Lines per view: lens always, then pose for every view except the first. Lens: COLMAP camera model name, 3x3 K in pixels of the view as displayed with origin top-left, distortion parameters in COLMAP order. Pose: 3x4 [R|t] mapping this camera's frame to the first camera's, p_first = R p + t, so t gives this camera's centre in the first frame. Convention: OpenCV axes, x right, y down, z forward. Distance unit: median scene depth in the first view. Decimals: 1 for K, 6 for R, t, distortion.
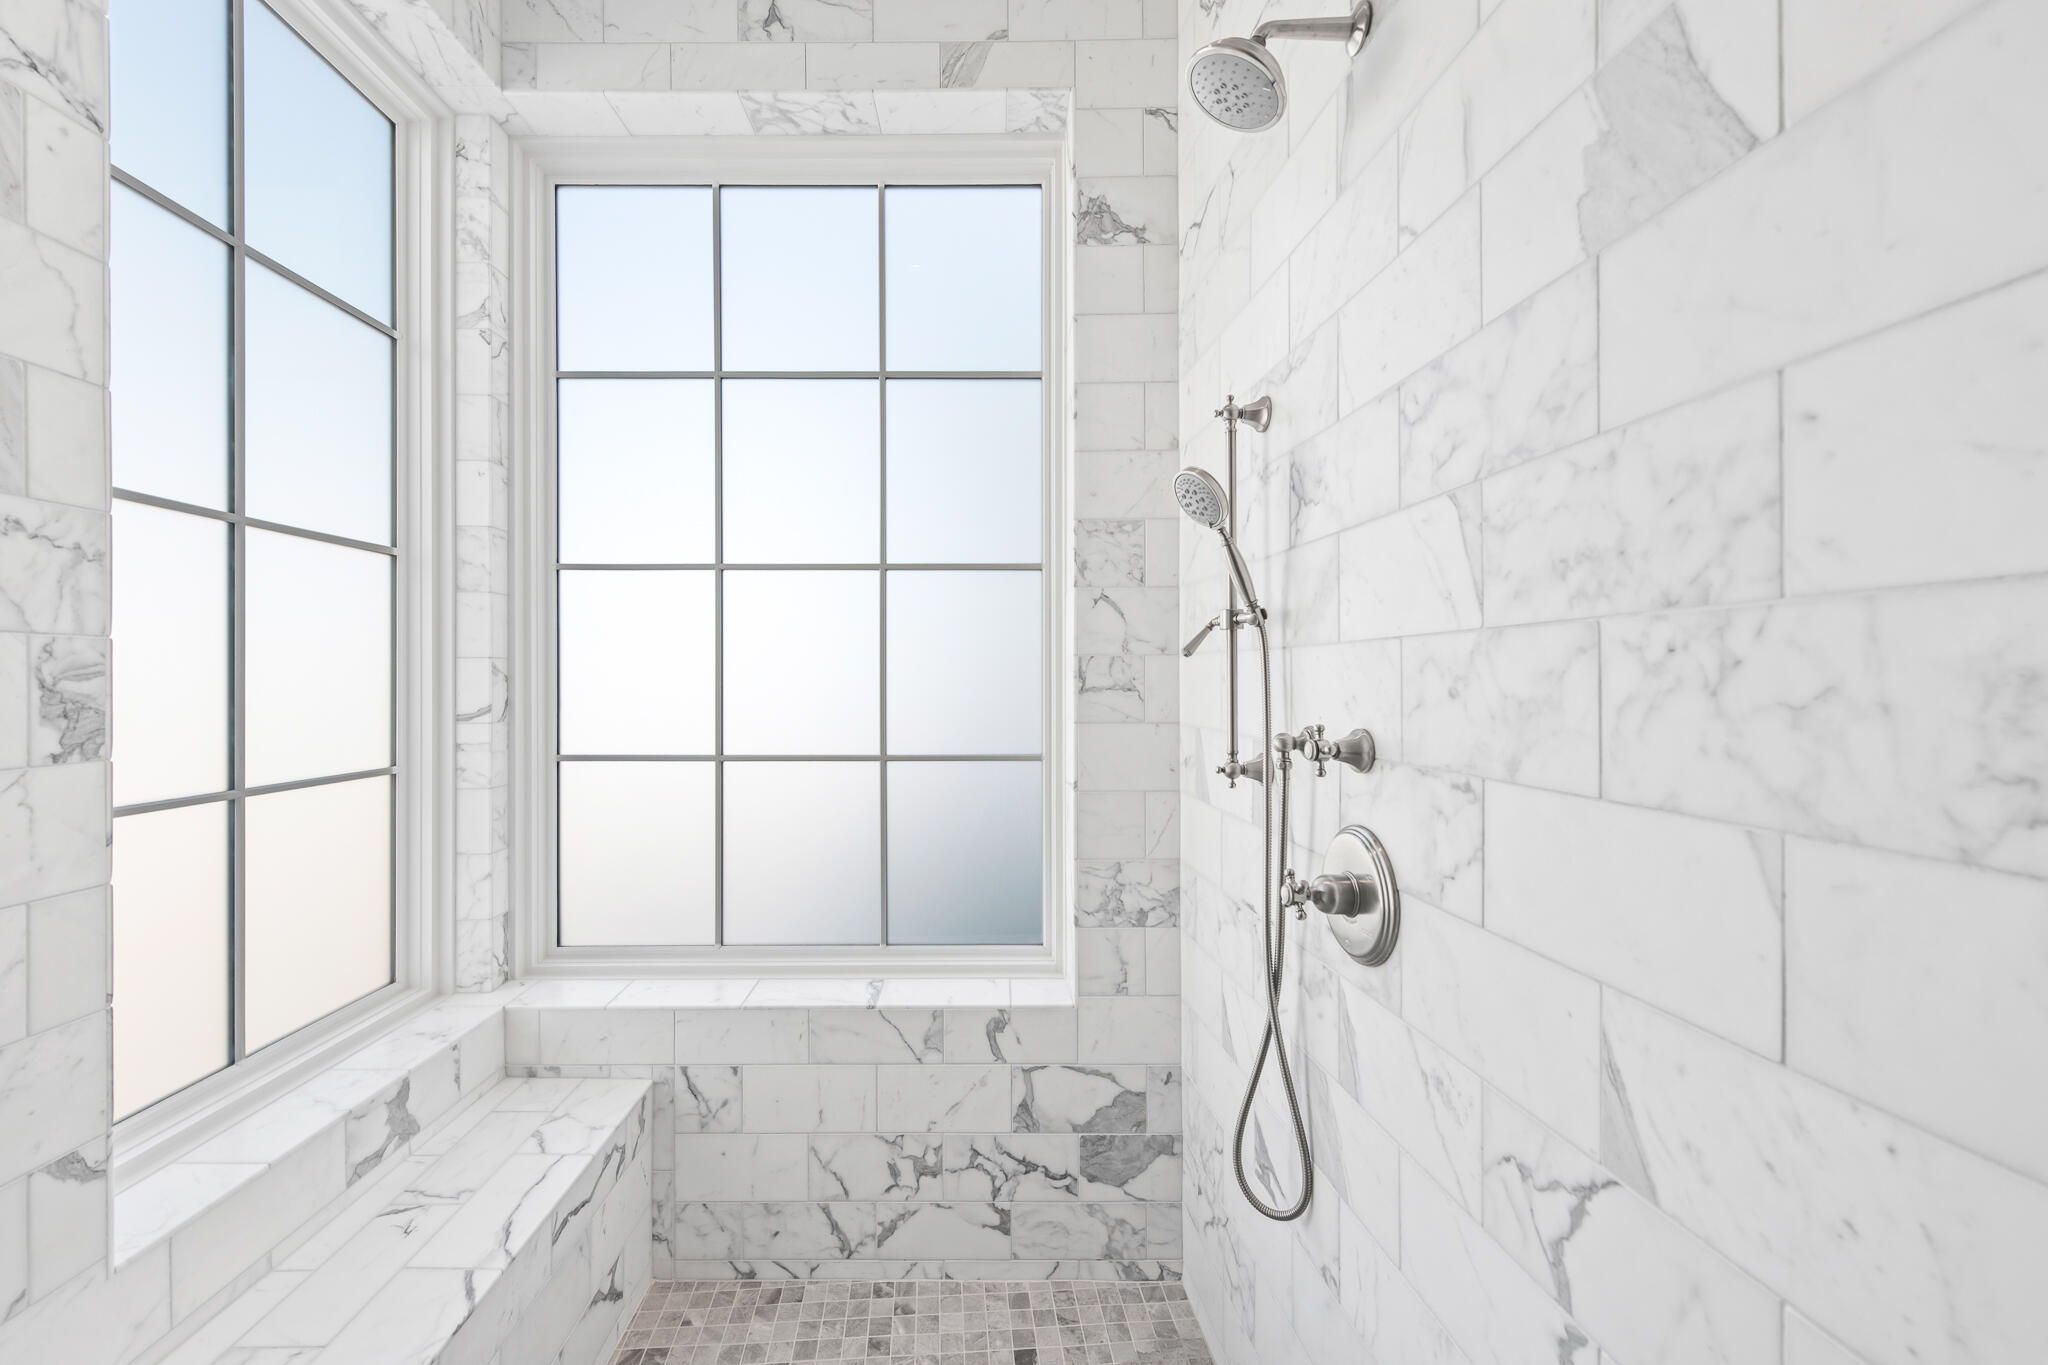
lens RADIAL K [[812.1, 0, 1027.4], [0, 812.1, 677.1], [0, 0, 1]] dist [0.004332, -0.000264]
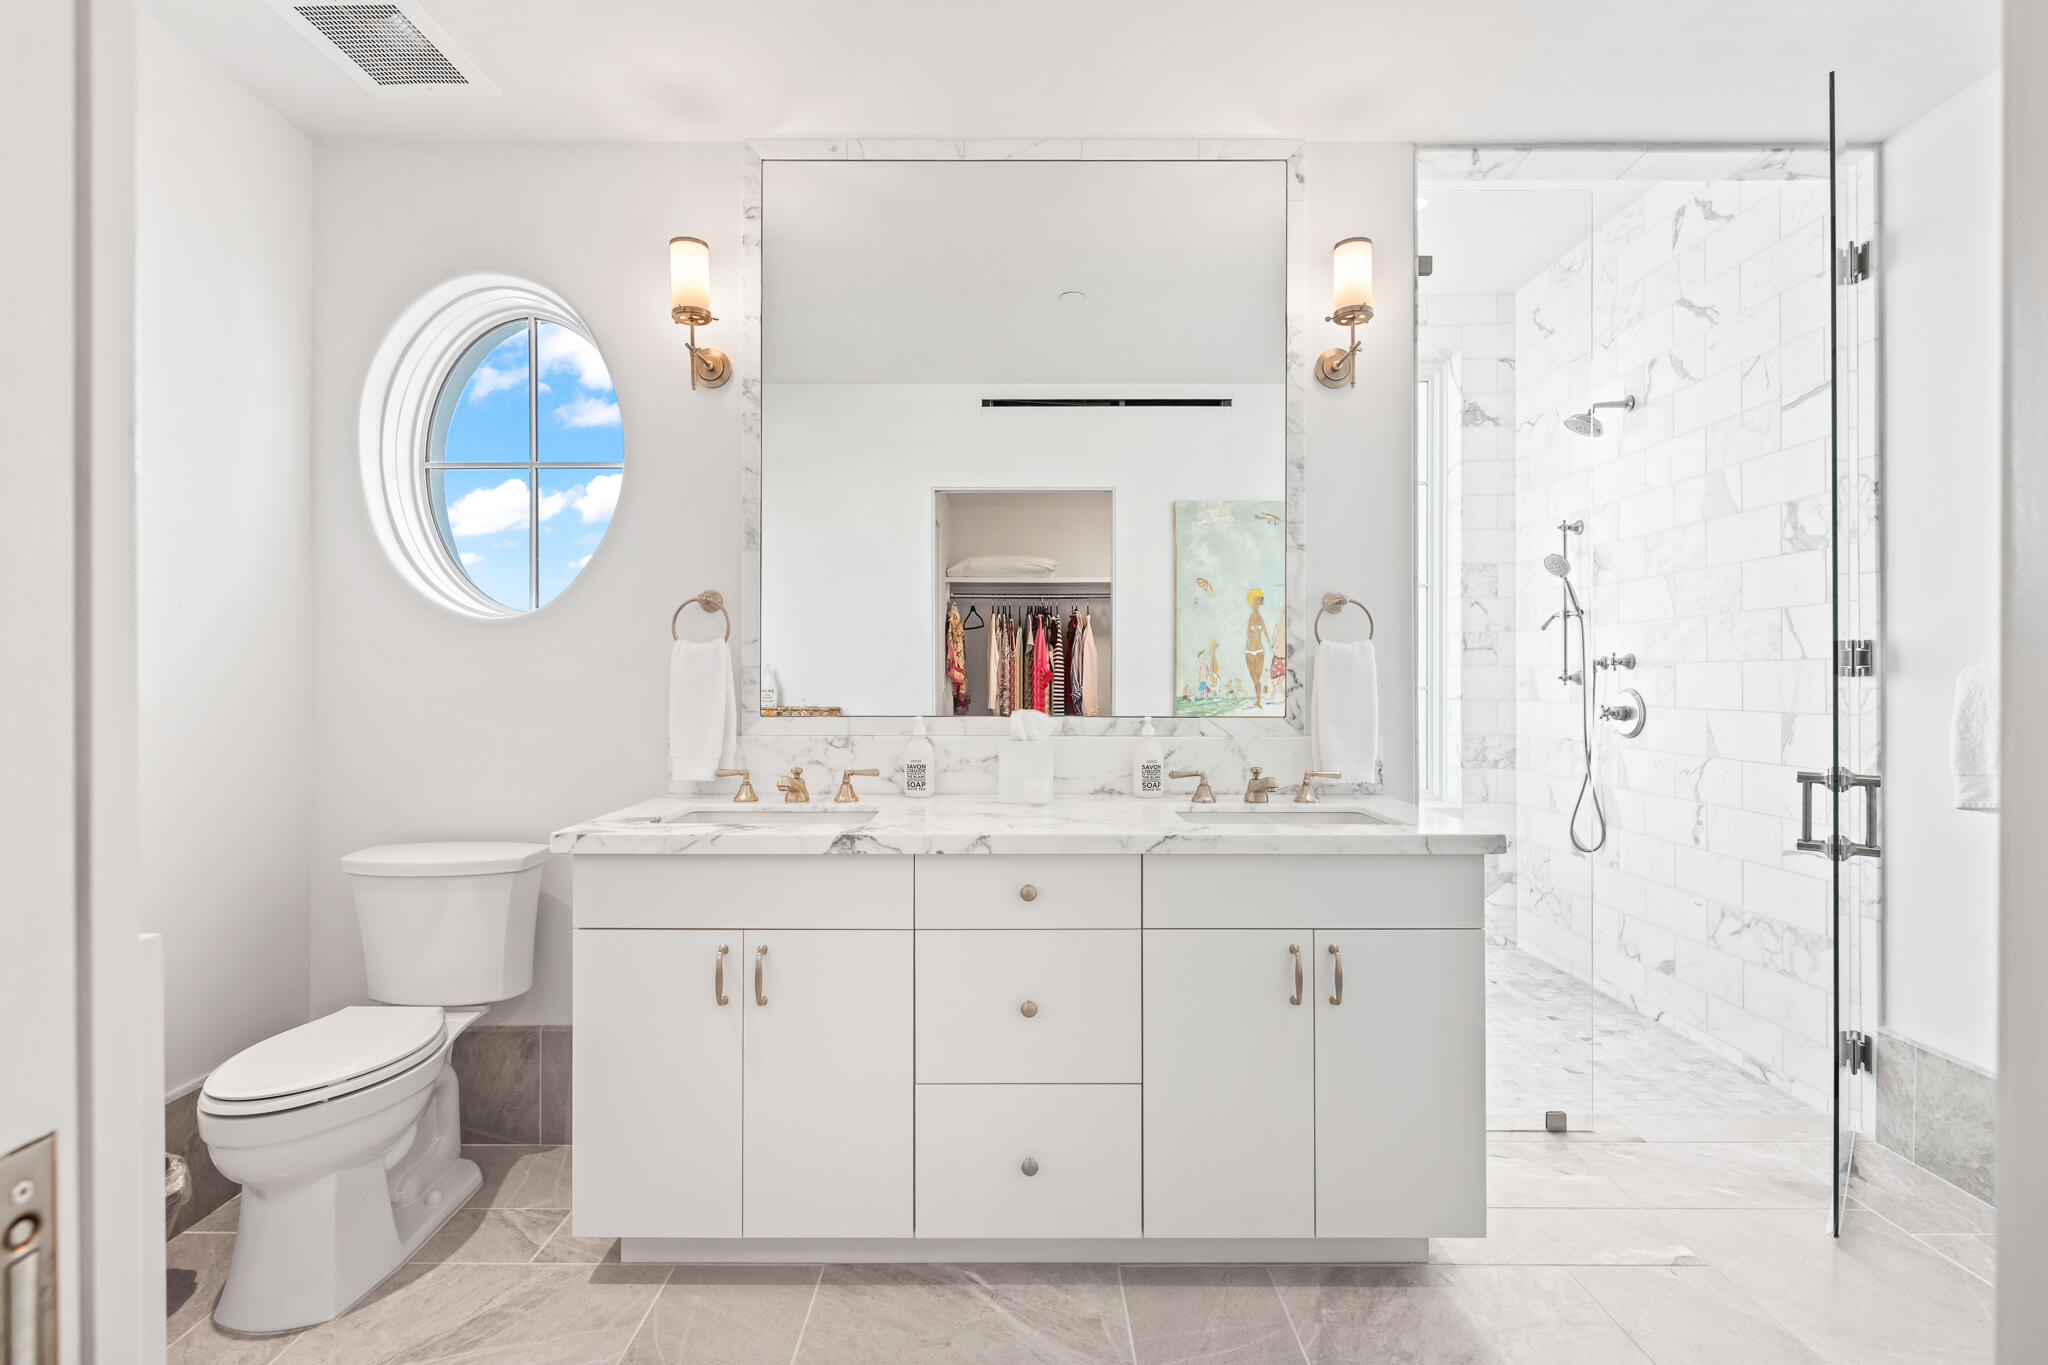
lens RADIAL K [[993.1, 0, 1021.0], [0, 993.1, 682.3], [0, 0, 1]] dist [-0.004474, 0.000008]
pose [[0.997581, -0.001234, -0.069503, -1.159274], [0.001452, 0.999994, 0.003087, 0.119615], [0.069498, -0.003181, 0.997577, -2.049396]]
